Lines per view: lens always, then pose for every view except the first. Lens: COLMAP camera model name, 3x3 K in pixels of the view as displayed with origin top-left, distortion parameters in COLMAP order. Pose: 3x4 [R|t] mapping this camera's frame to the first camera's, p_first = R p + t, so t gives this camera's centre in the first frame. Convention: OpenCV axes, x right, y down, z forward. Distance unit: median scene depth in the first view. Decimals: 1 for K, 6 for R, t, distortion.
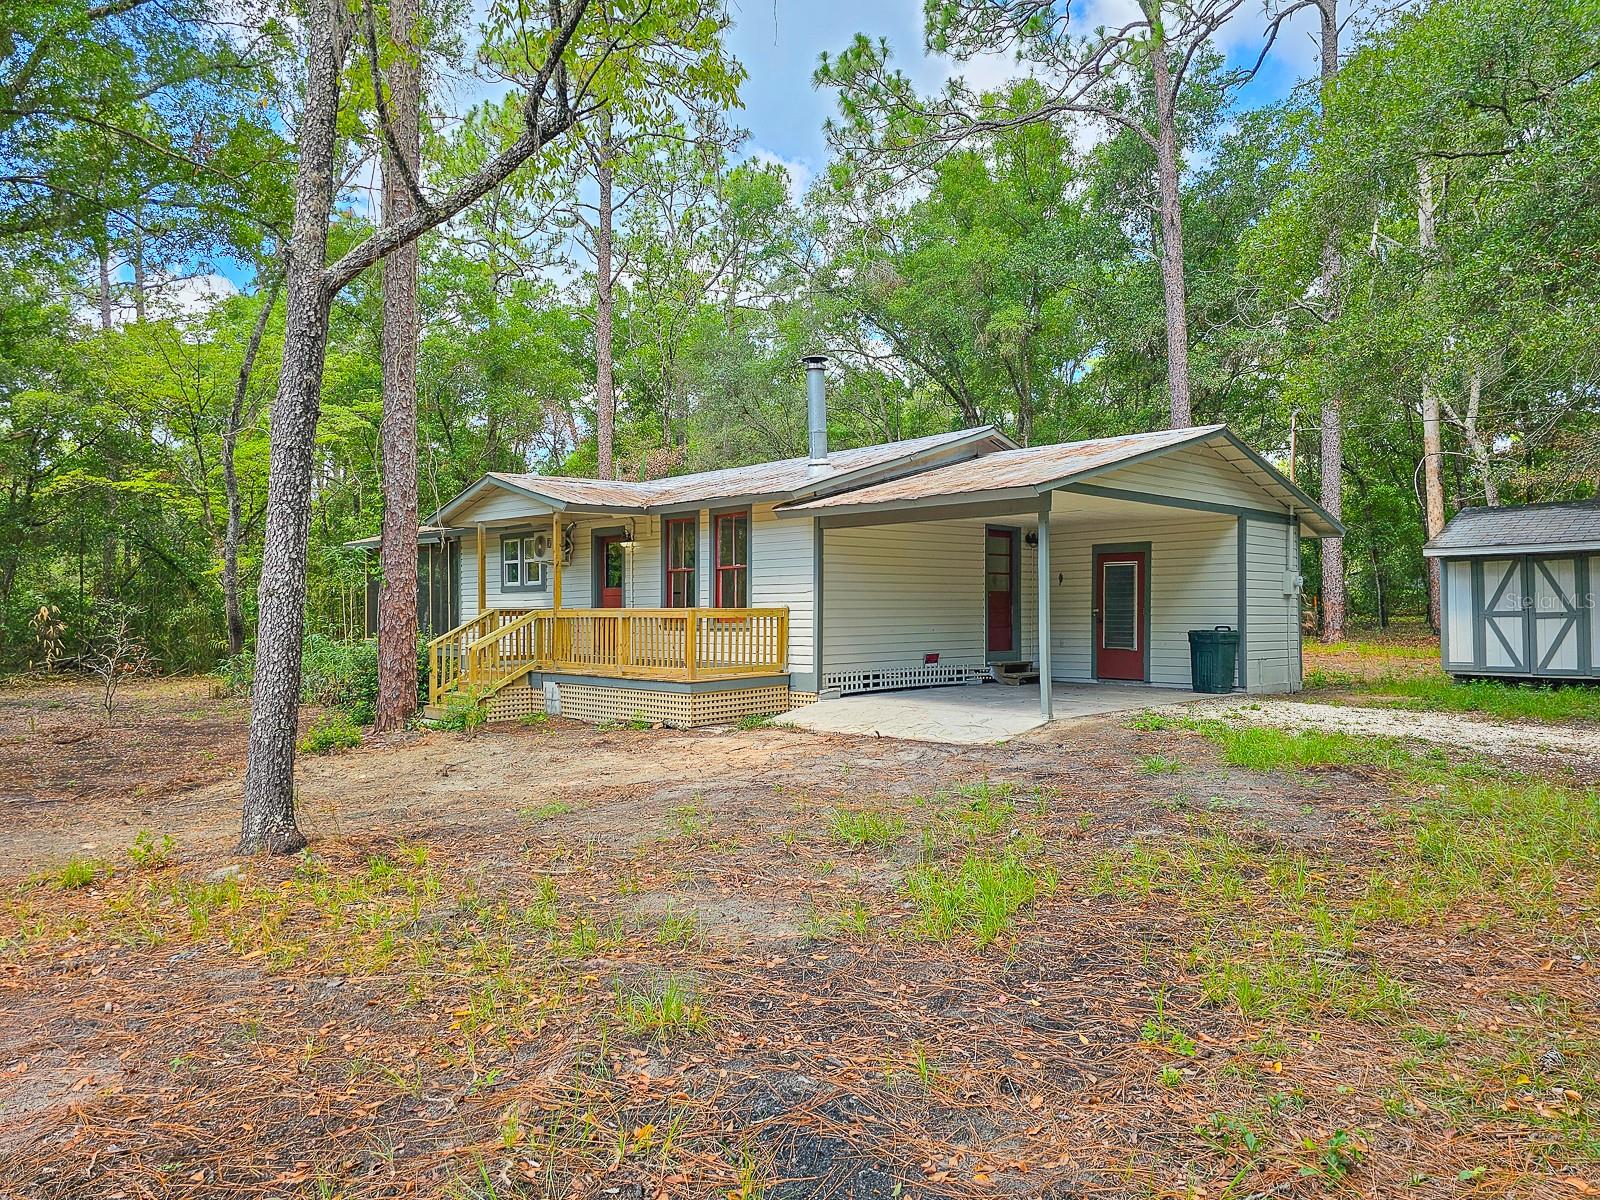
lens RADIAL K [[1113.6, 0, 806.8], [0, 1113.6, 570.3], [0, 0, 1]] dist [0.077135, -0.000127]
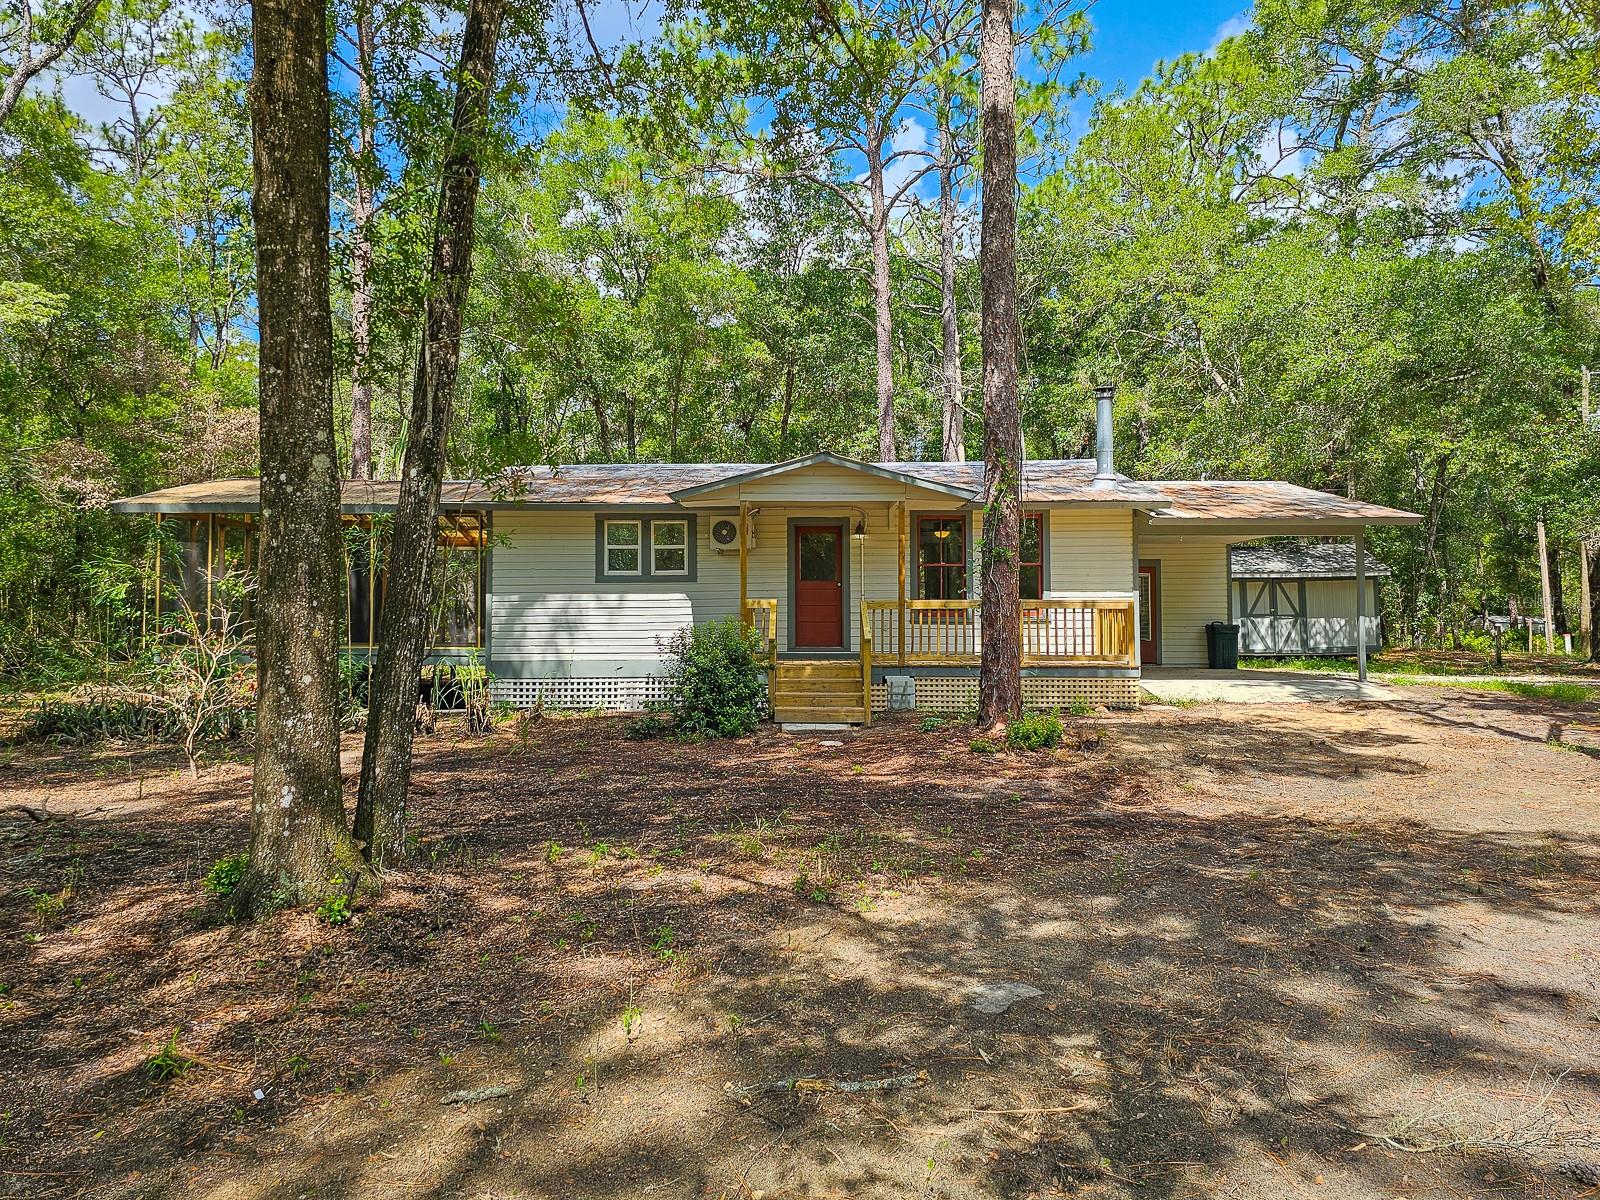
lens RADIAL K [[1067.4, 0, 805.0], [0, 1067.4, 565.7], [0, 0, 1]] dist [0.139244, -0.000221]
pose [[0.694645, 0.041566, 0.718151, -0.934222], [-0.027407, 0.999134, -0.031319, 0.035263], [-0.718830, 0.002073, 0.695182, 0.407186]]
